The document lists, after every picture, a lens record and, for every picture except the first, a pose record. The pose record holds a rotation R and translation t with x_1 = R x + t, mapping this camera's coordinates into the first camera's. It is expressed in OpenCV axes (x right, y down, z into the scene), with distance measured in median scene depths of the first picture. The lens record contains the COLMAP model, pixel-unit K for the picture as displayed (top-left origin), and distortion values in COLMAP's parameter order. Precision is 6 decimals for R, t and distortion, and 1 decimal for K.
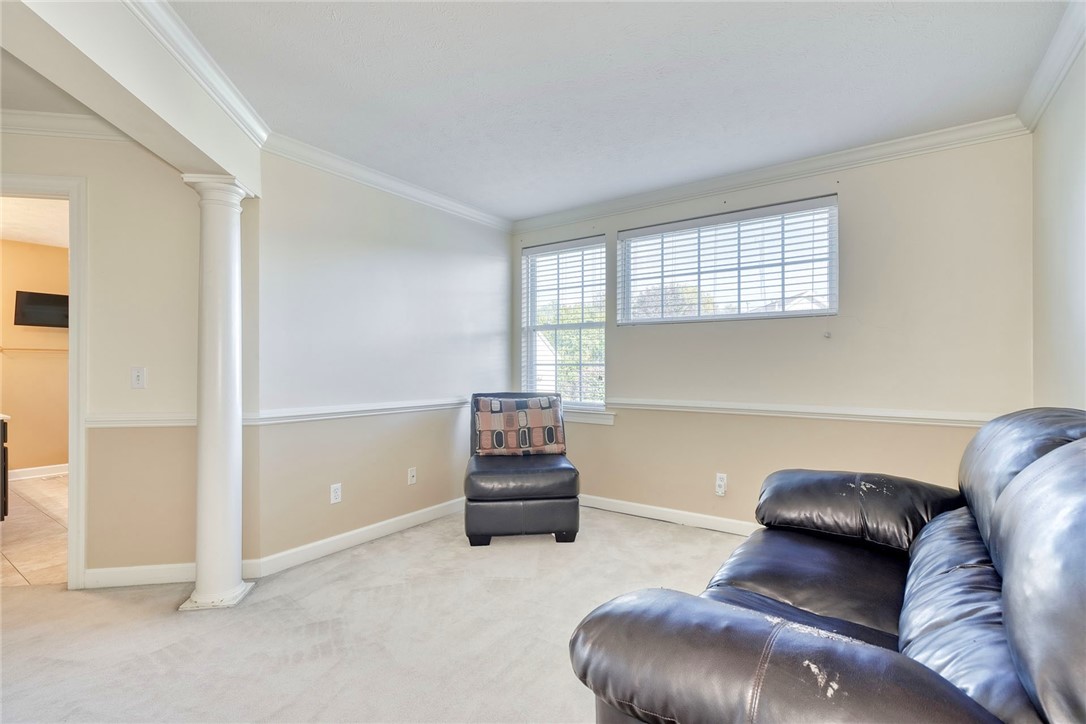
lens RADIAL K [[493.1, 0, 543.5], [0, 493.1, 364.6], [0, 0, 1]] dist [-0.003813, -0.000116]
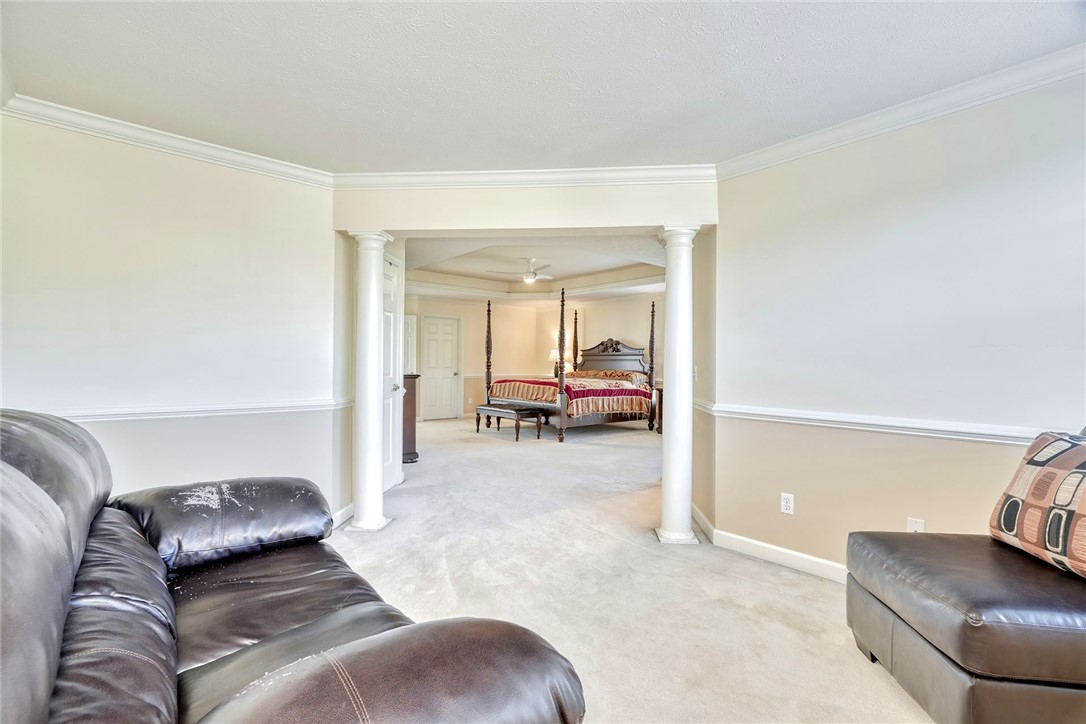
lens RADIAL K [[493.1, 0, 543.5], [0, 493.1, 364.6], [0, 0, 1]] dist [-0.003813, -0.000116]
pose [[-0.238964, -0.001045, -0.971028, 0.524689], [-0.003533, 0.999994, -0.000207, 0.000857], [0.971022, 0.003381, -0.238966, 0.687087]]
